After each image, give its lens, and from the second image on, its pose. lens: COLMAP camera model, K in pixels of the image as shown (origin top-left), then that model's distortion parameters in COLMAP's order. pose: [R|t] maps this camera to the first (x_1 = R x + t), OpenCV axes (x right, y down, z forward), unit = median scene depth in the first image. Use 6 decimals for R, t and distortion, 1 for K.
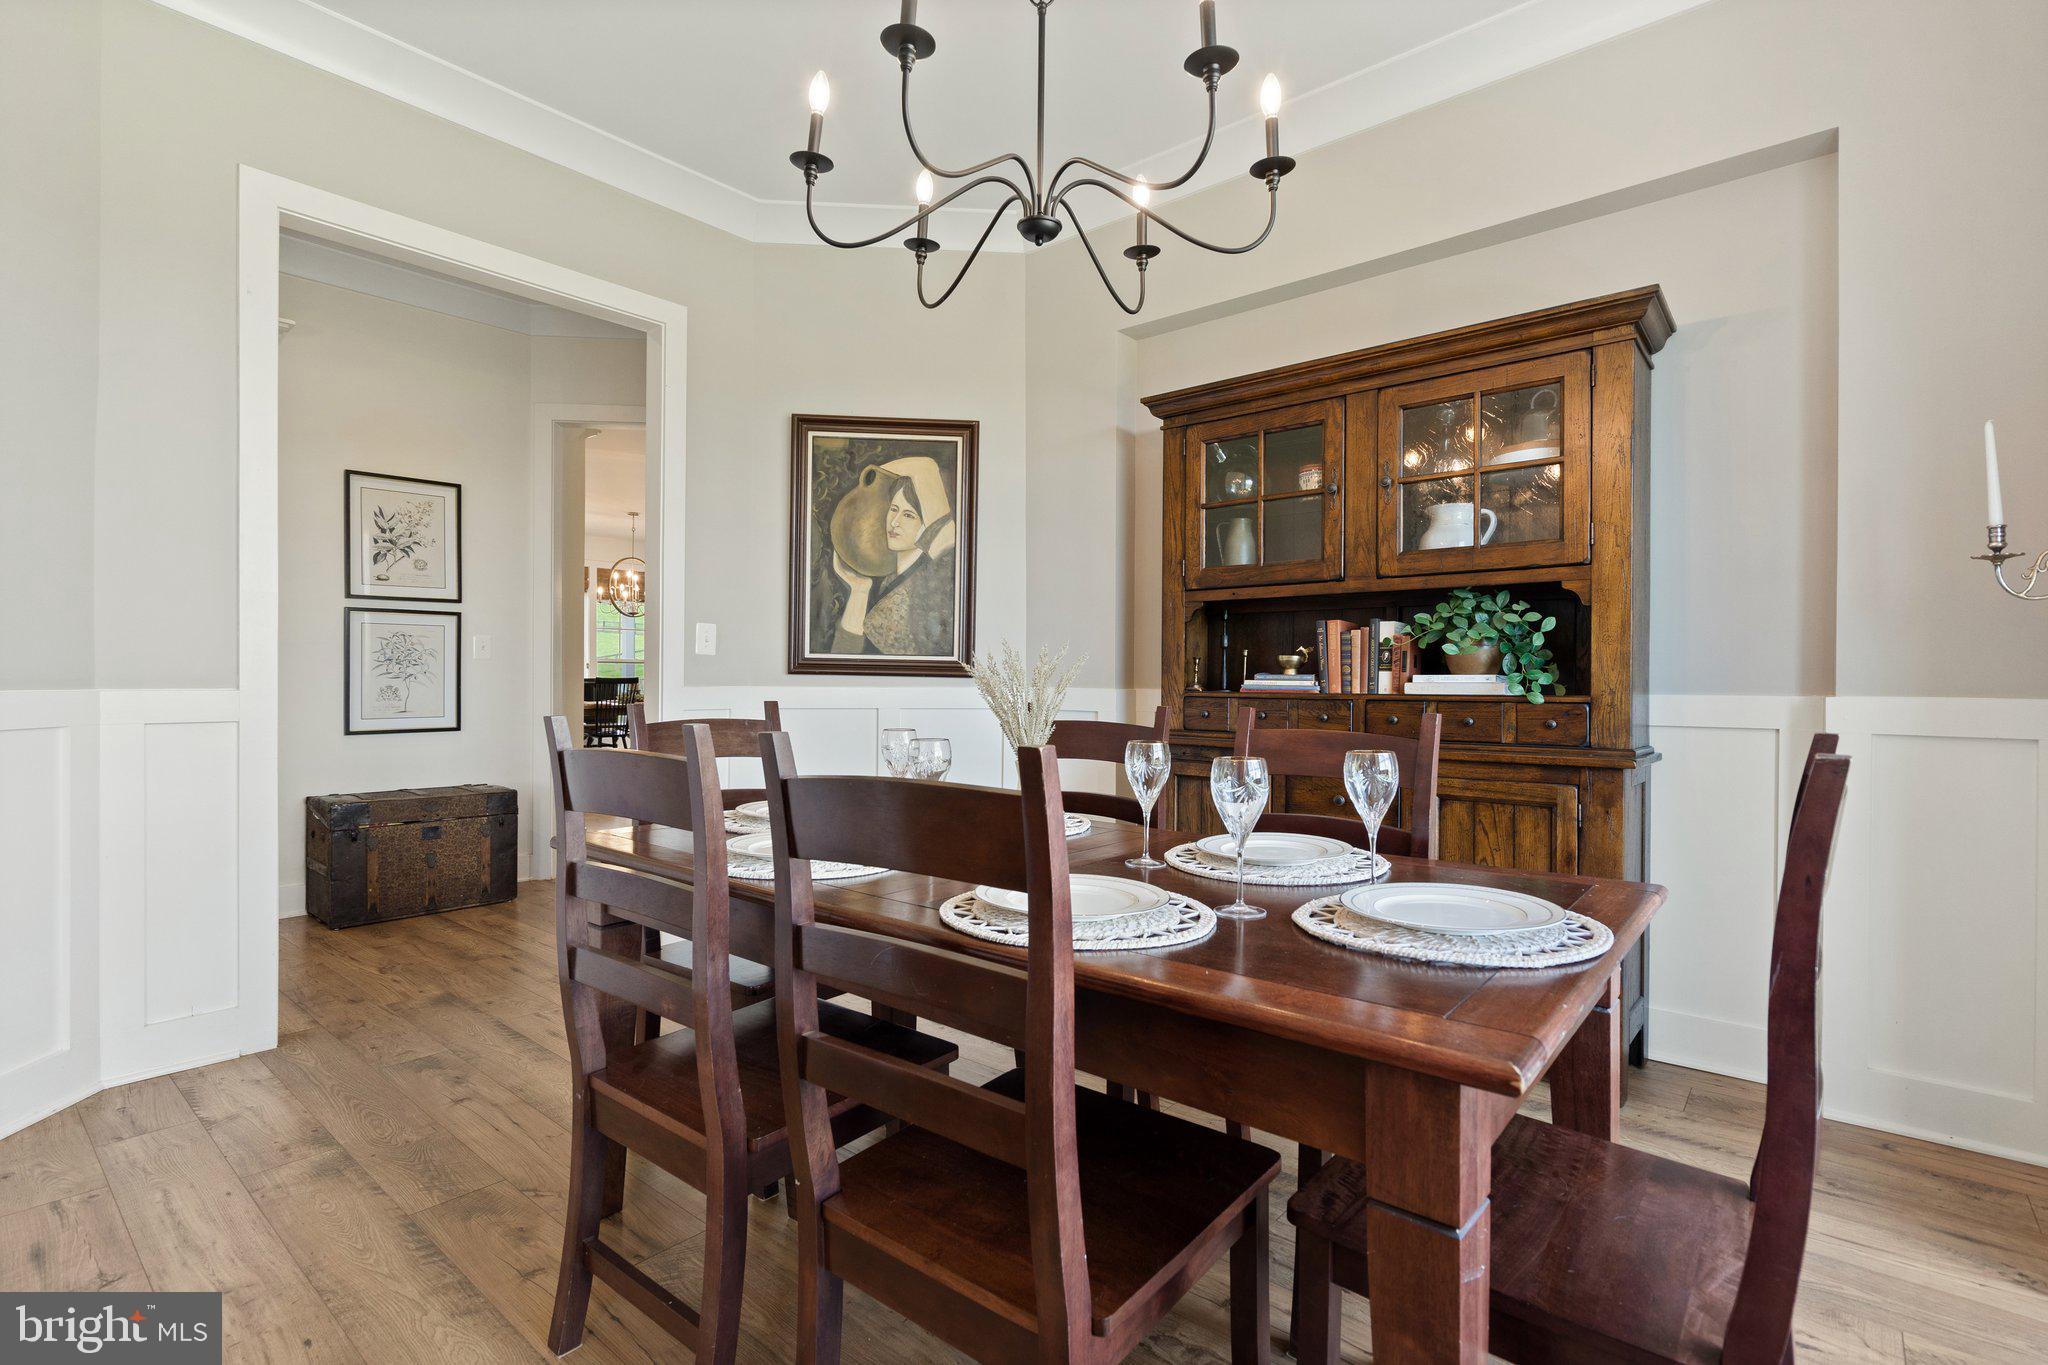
lens RADIAL K [[948.9, 0, 1024.0], [0, 948.9, 682.5], [0, 0, 1]] dist [0.000373, 0.000320]
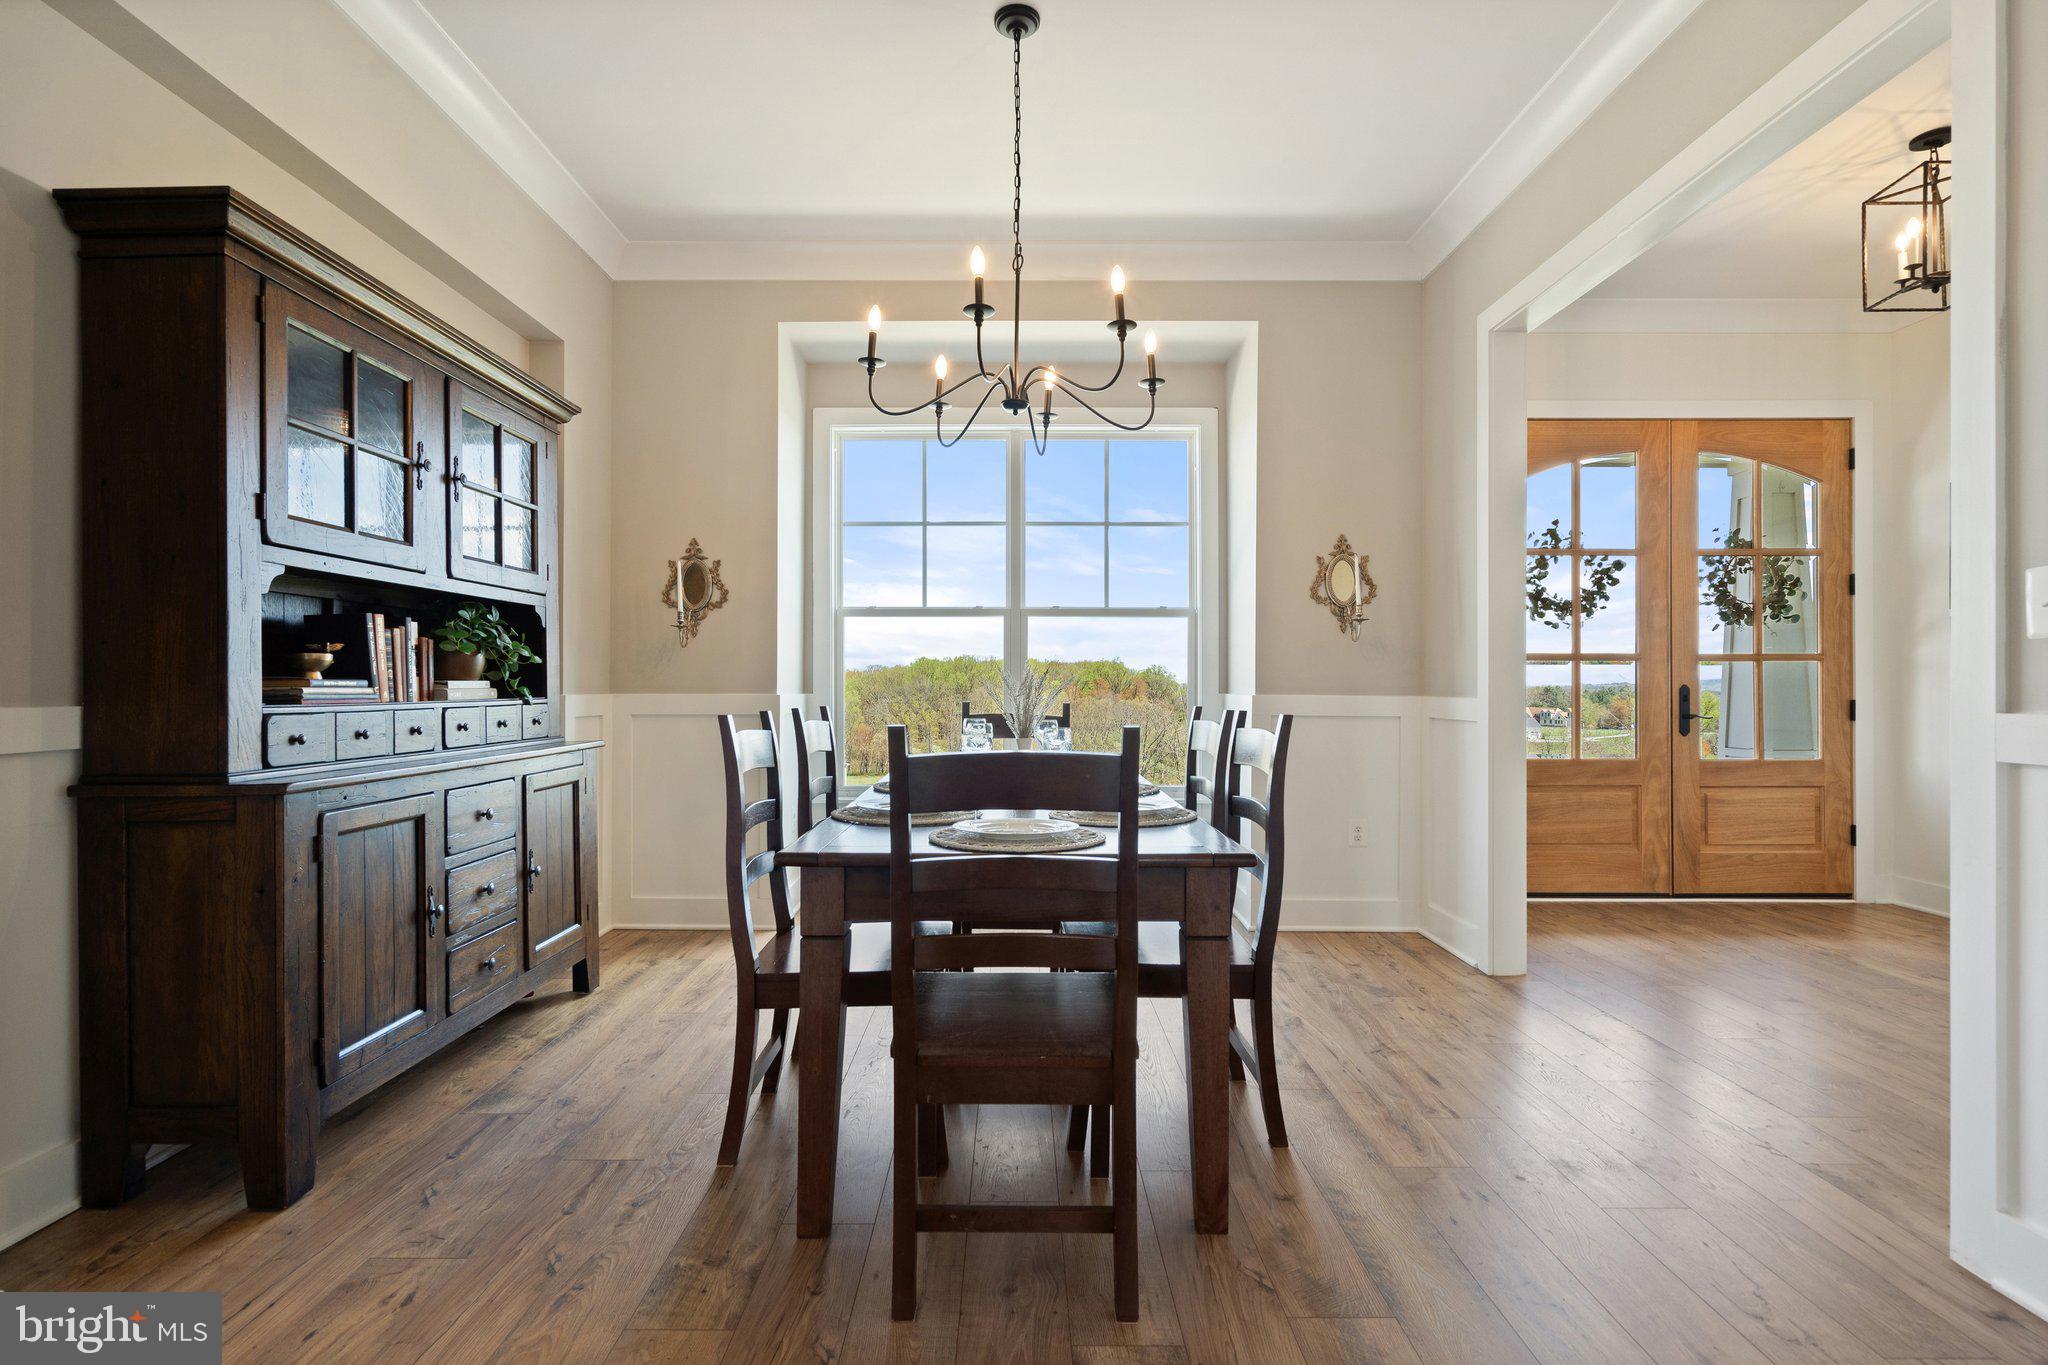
lens RADIAL K [[948.9, 0, 1024.0], [0, 948.9, 682.5], [0, 0, 1]] dist [0.000373, 0.000320]
pose [[-0.642044, -0.008465, 0.766621, -0.647435], [-0.011922, 0.999928, 0.001056, -0.014009], [-0.766575, -0.008462, -0.642099, 1.093202]]
